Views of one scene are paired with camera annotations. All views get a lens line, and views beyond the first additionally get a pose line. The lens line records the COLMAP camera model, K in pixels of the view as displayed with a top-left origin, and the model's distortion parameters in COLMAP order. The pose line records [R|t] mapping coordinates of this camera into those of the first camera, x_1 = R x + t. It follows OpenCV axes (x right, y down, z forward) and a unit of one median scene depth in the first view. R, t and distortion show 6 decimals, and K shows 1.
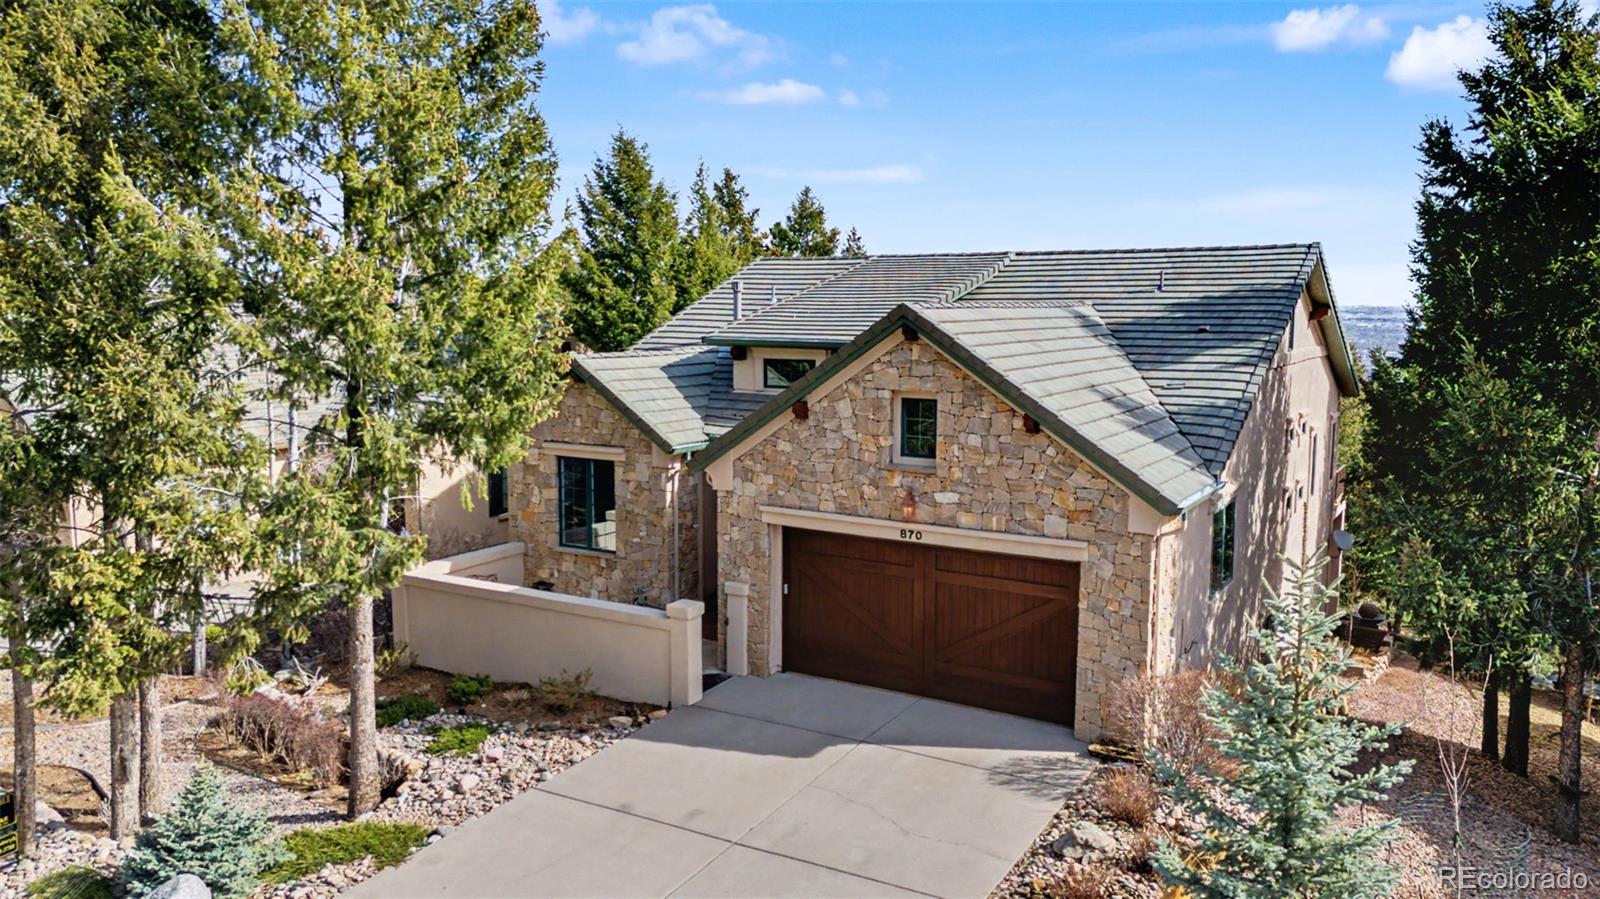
lens RADIAL K [[1179.4, 0, 802.0], [0, 1179.4, 455.1], [0, 0, 1]] dist [0.081782, -0.075909]
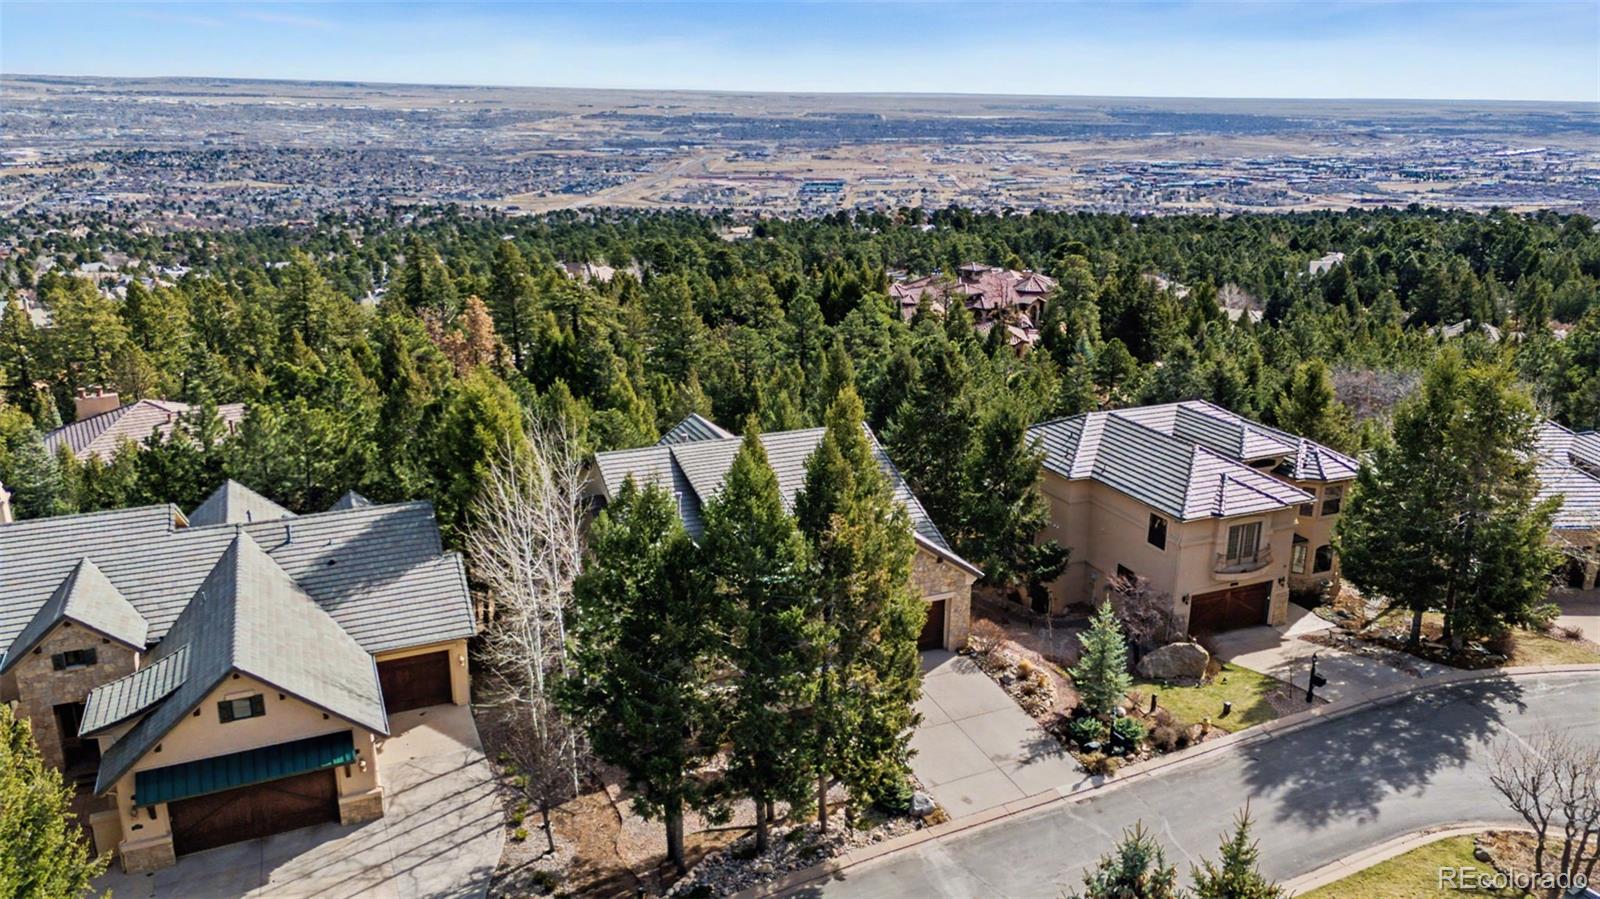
lens RADIAL K [[1179.4, 0, 812.5], [0, 1179.4, 457.8], [0, 0, 1]] dist [0.081782, -0.075909]
pose [[0.571812, -0.250217, 0.781296, -2.100704], [0.100248, 0.966527, 0.236169, -0.942350], [-0.814237, -0.056721, 0.577755, -0.426027]]
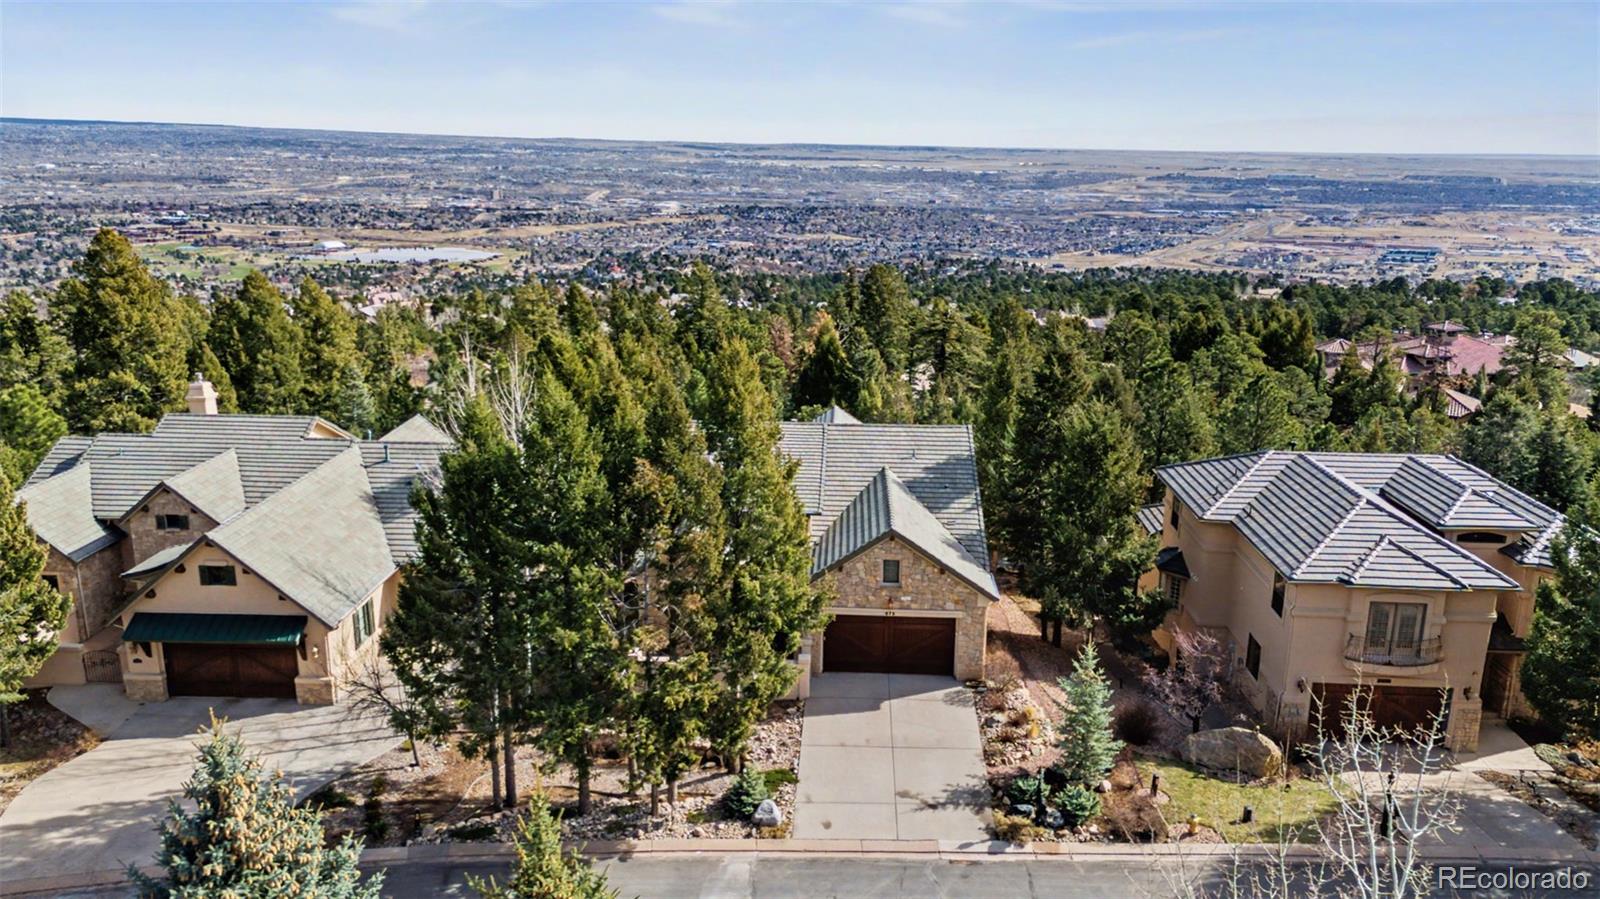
lens RADIAL K [[1179.4, 0, 805.6], [0, 1179.4, 462.1], [0, 0, 1]] dist [0.081782, -0.075909]
pose [[0.877144, -0.124534, 0.463799, -1.172503], [0.057550, 0.986090, 0.155933, -0.642445], [-0.476766, -0.110084, 0.872110, -1.046871]]
